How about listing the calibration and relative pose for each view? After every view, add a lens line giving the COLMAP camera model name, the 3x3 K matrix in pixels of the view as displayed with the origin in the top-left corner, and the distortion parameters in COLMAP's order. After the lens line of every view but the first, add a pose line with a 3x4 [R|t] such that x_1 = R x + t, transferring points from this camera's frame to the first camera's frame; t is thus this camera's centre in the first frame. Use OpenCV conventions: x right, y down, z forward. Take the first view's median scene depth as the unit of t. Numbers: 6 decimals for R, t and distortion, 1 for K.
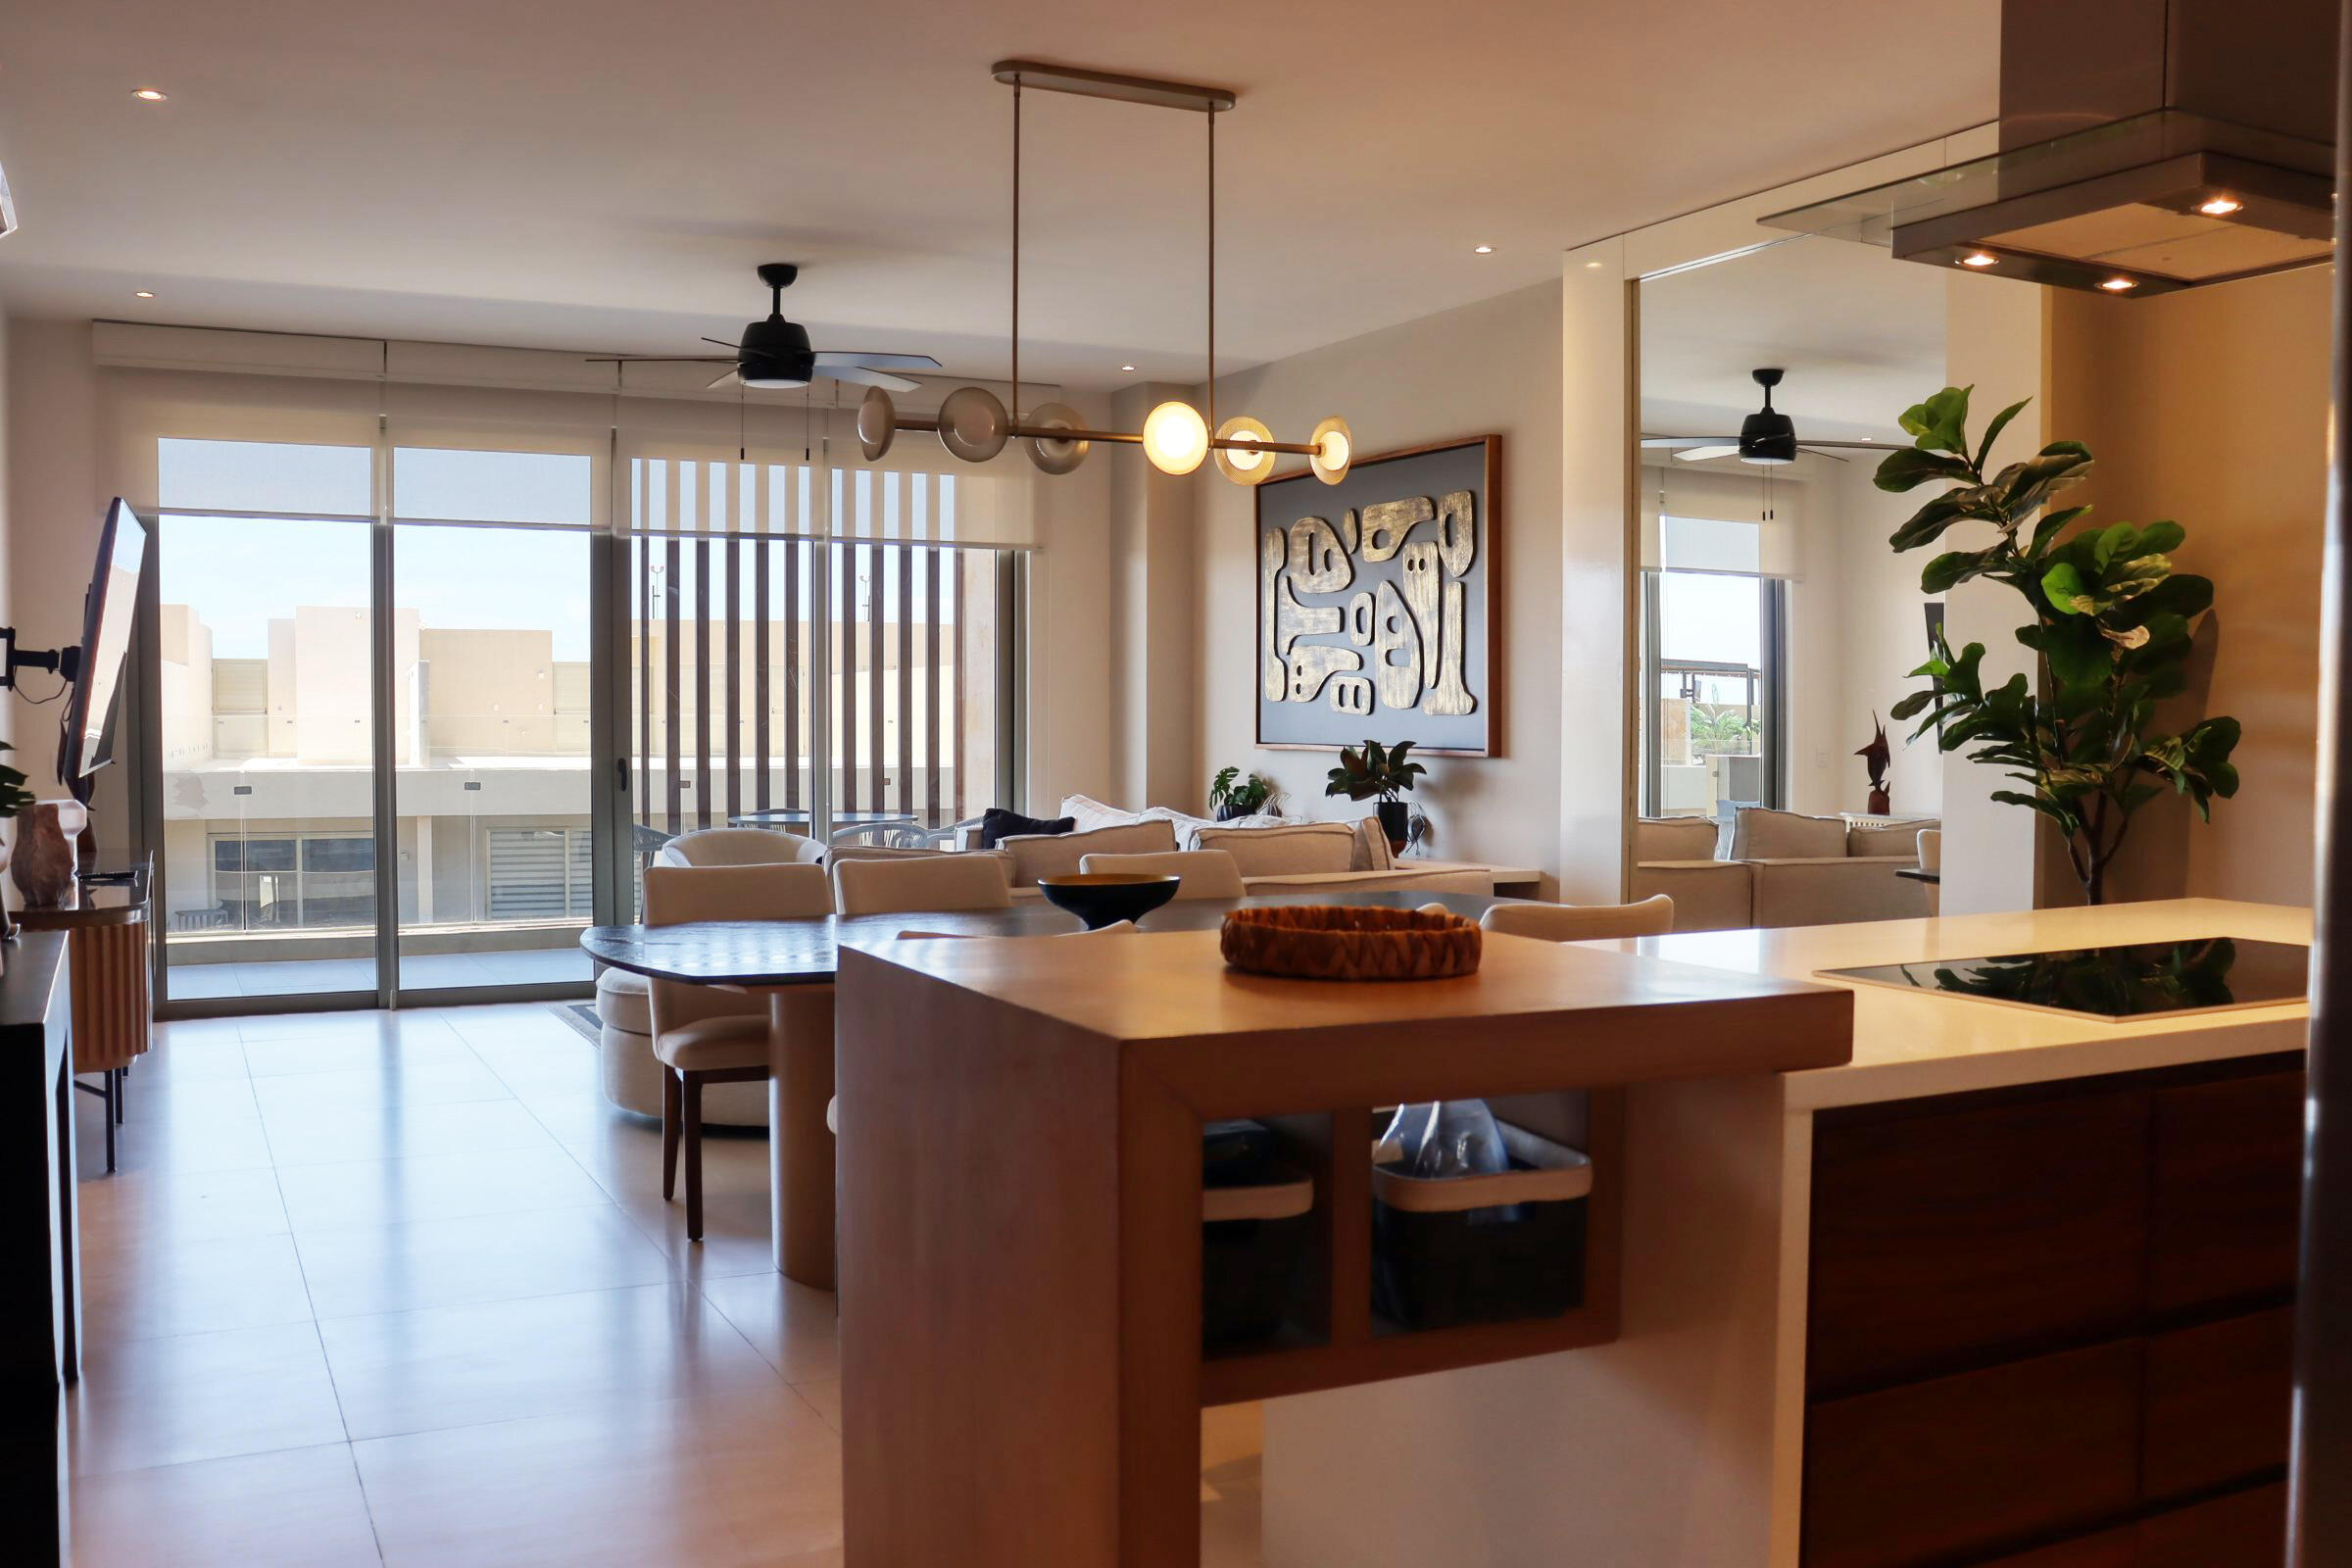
lens RADIAL K [[2079.6, 0, 1176.0], [0, 2079.6, 784.0], [0, 0, 1]] dist [0.003196, 0.000453]
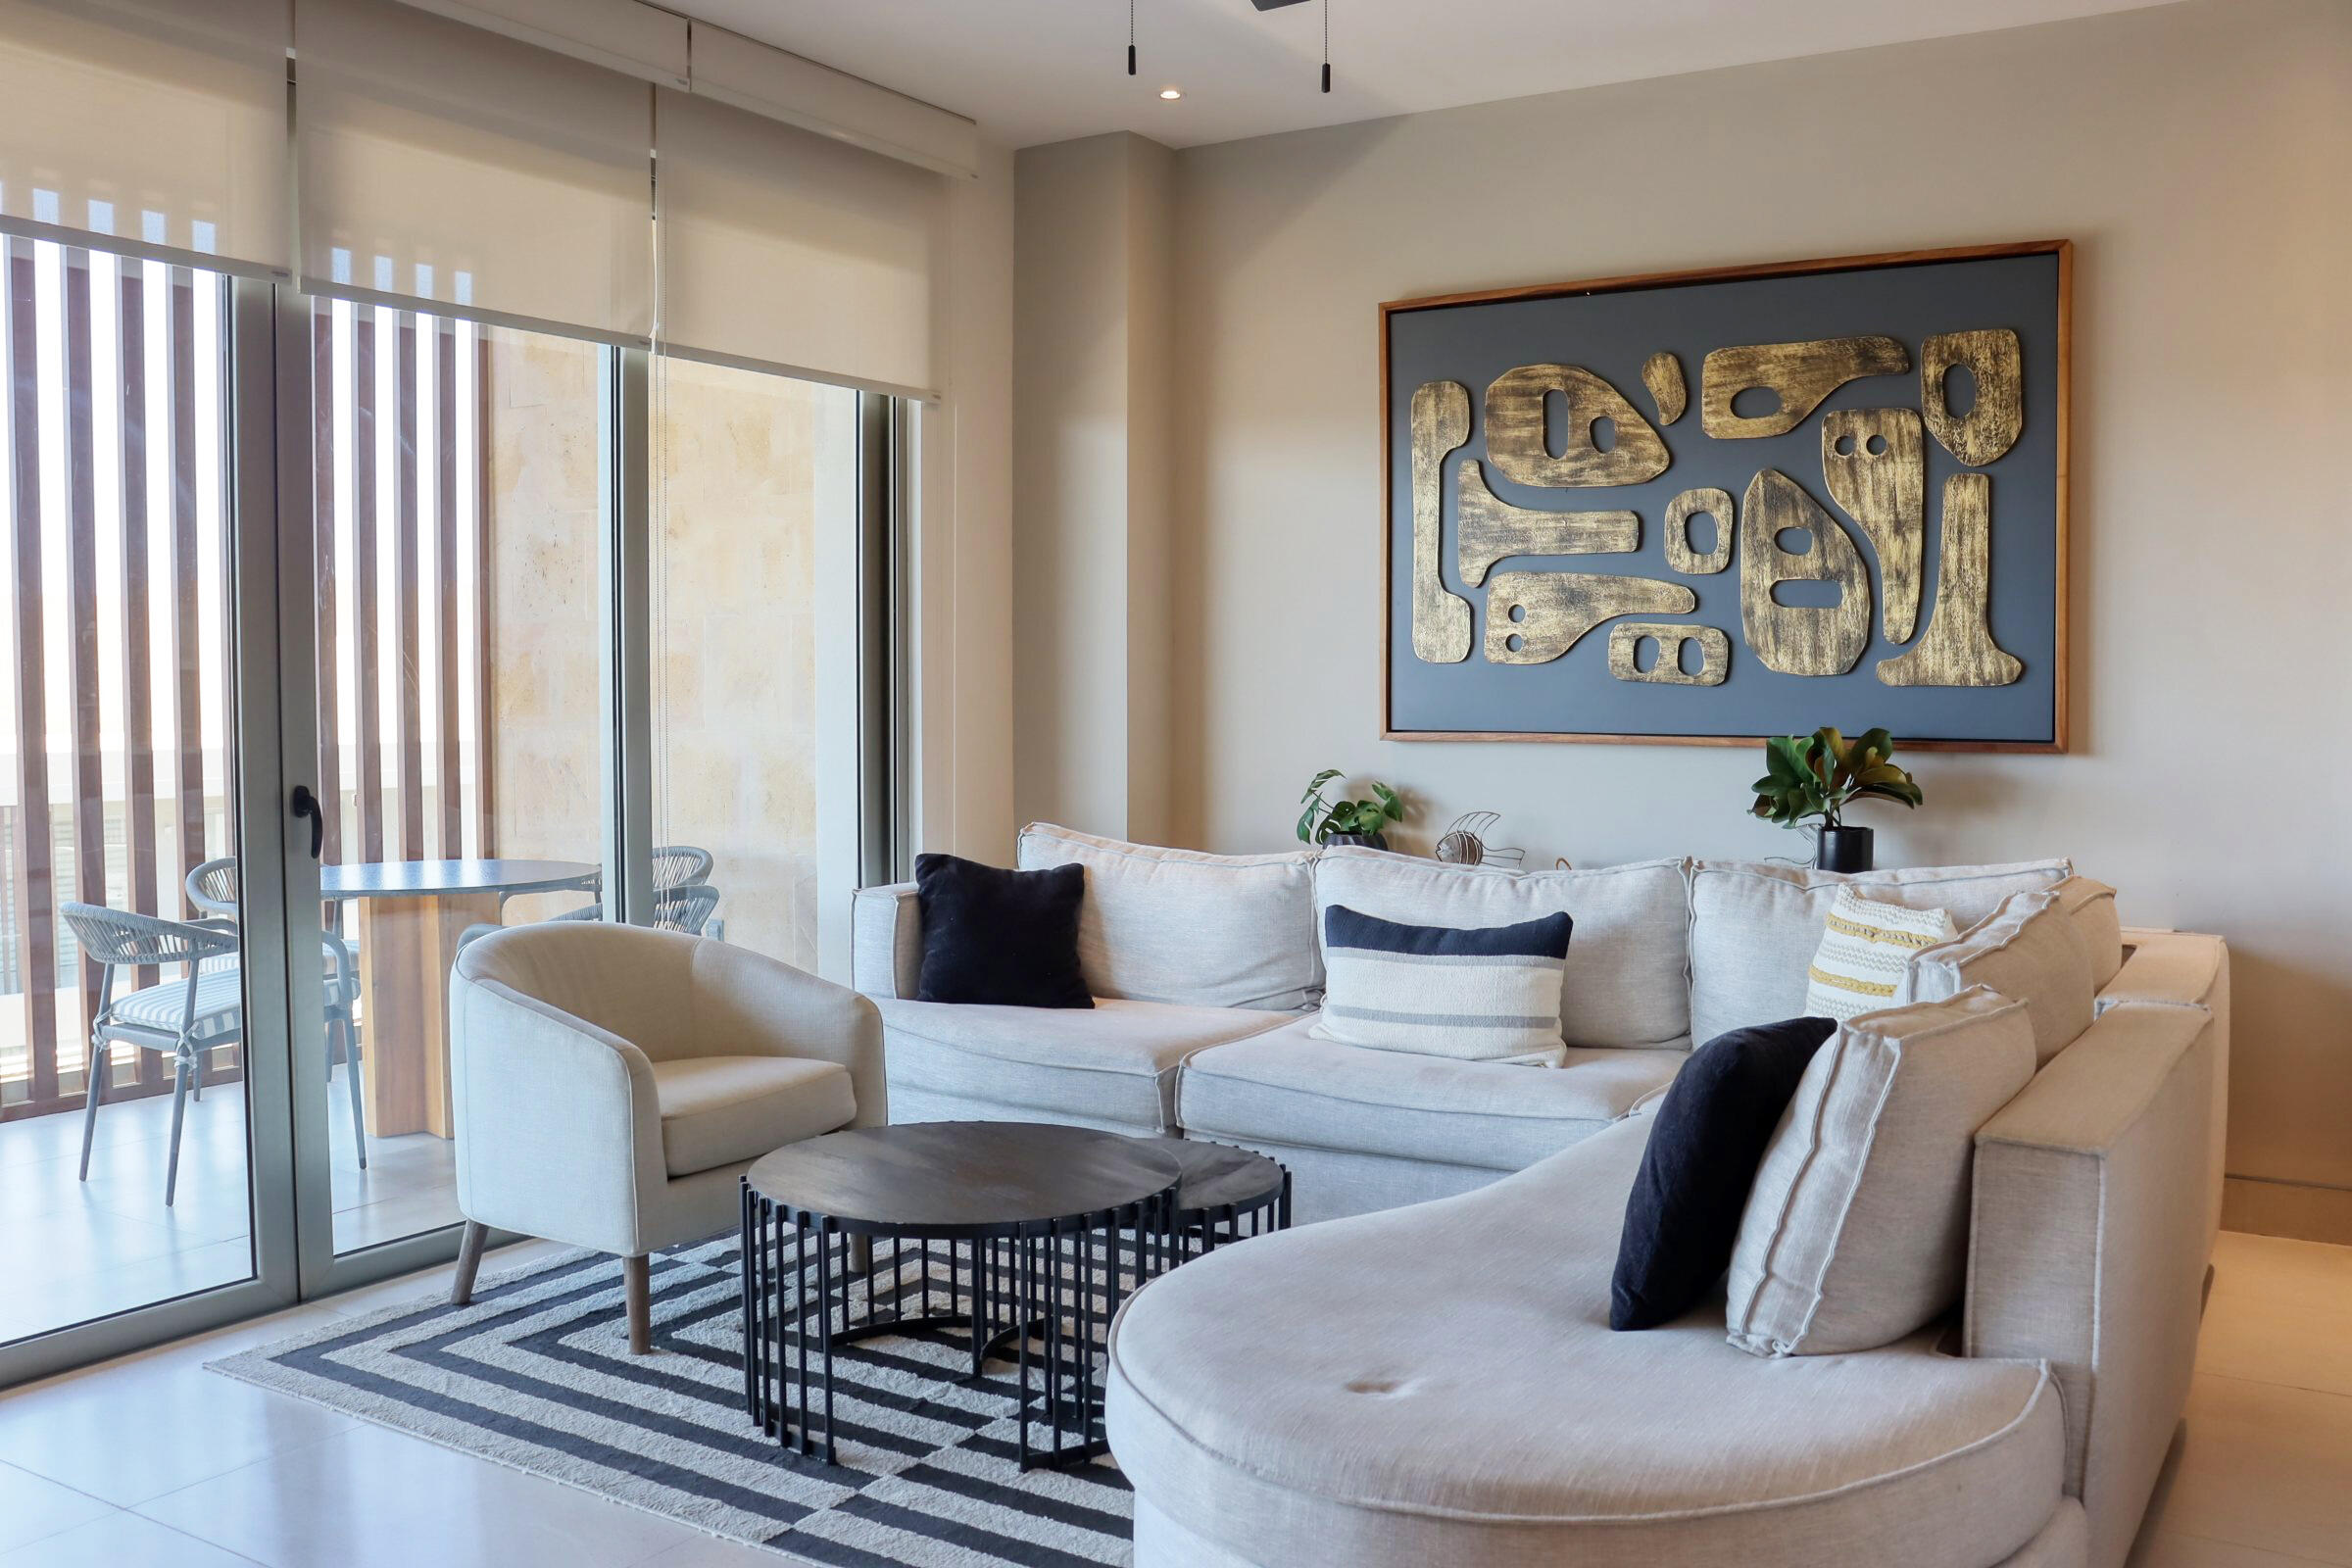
lens RADIAL K [[2145.2, 0, 1176.0], [0, 2145.2, 784.0], [0, 0, 1]] dist [-0.051996, -0.000152]
pose [[0.849938, -0.024346, 0.526320, -0.371729], [0.017381, 0.999684, 0.018175, -0.017877], [-0.526596, -0.006300, 0.850092, 0.529480]]
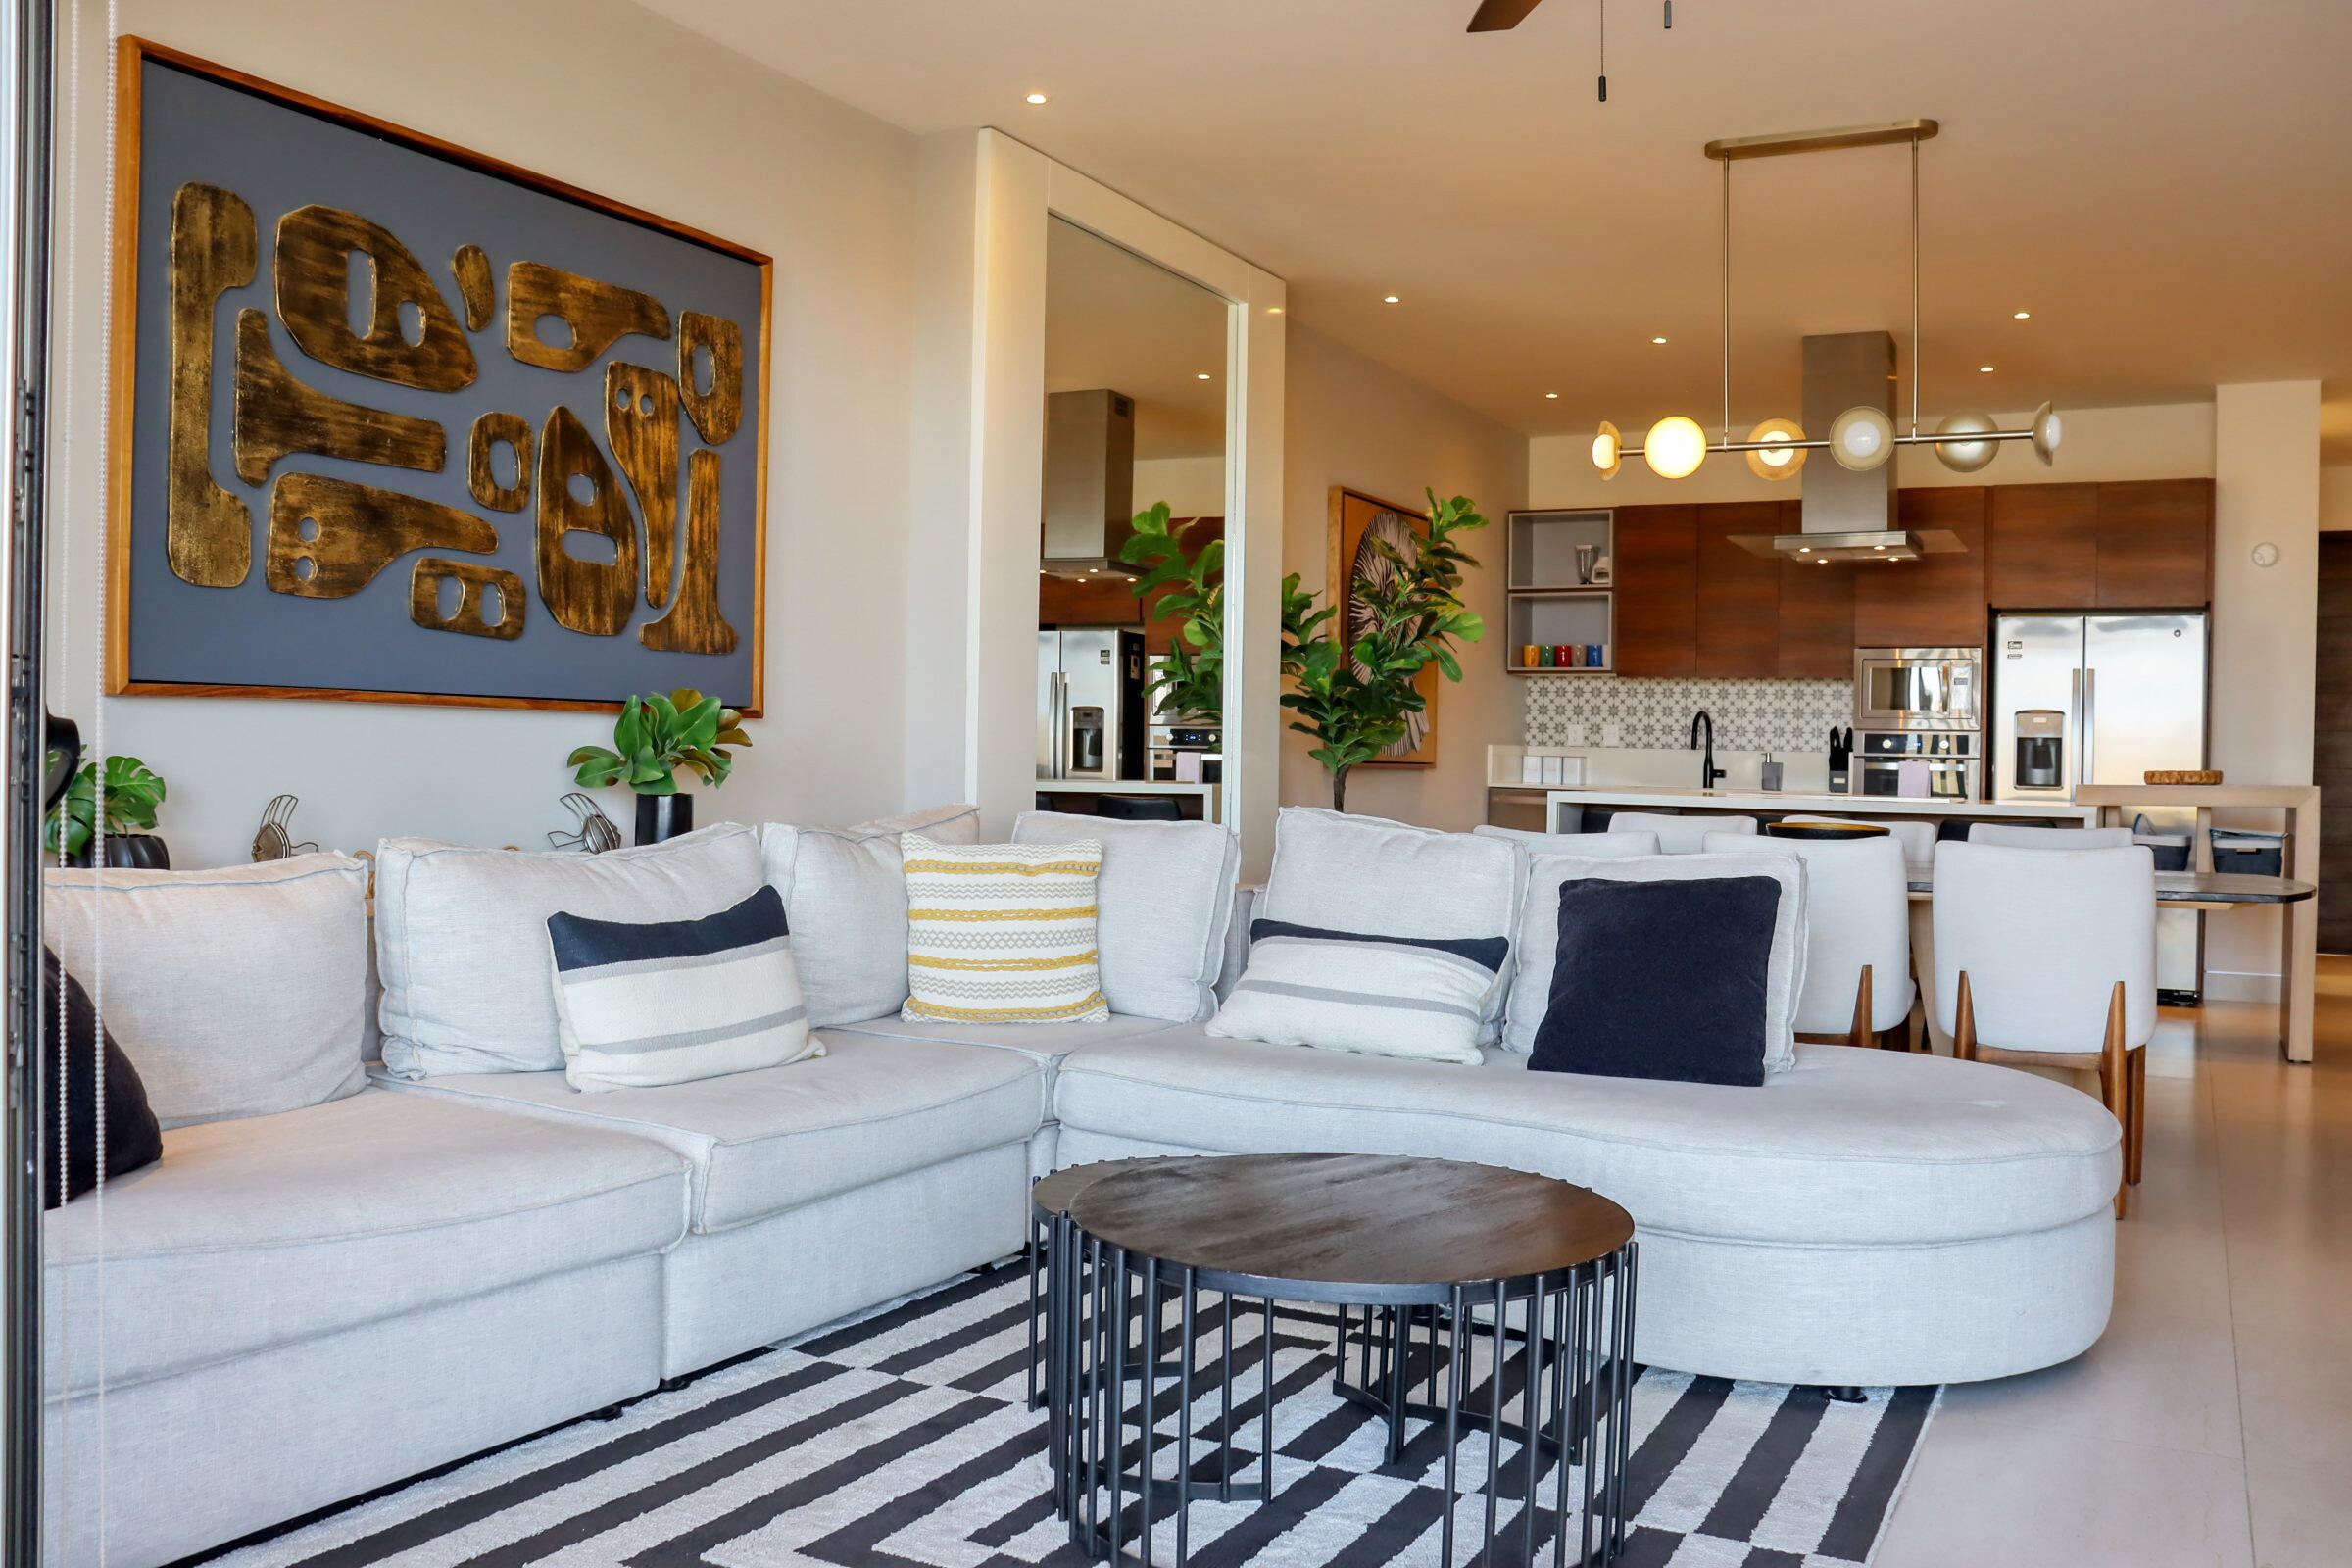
lens RADIAL K [[1983.1, 0, 1176.0], [0, 1983.1, 784.0], [0, 0, 1]] dist [-0.006871, -0.004708]
pose [[-0.587928, -0.022685, 0.808595, -0.419797], [0.015723, 0.999097, 0.039462, -0.013072], [-0.808760, 0.035914, -0.587041, 1.144072]]
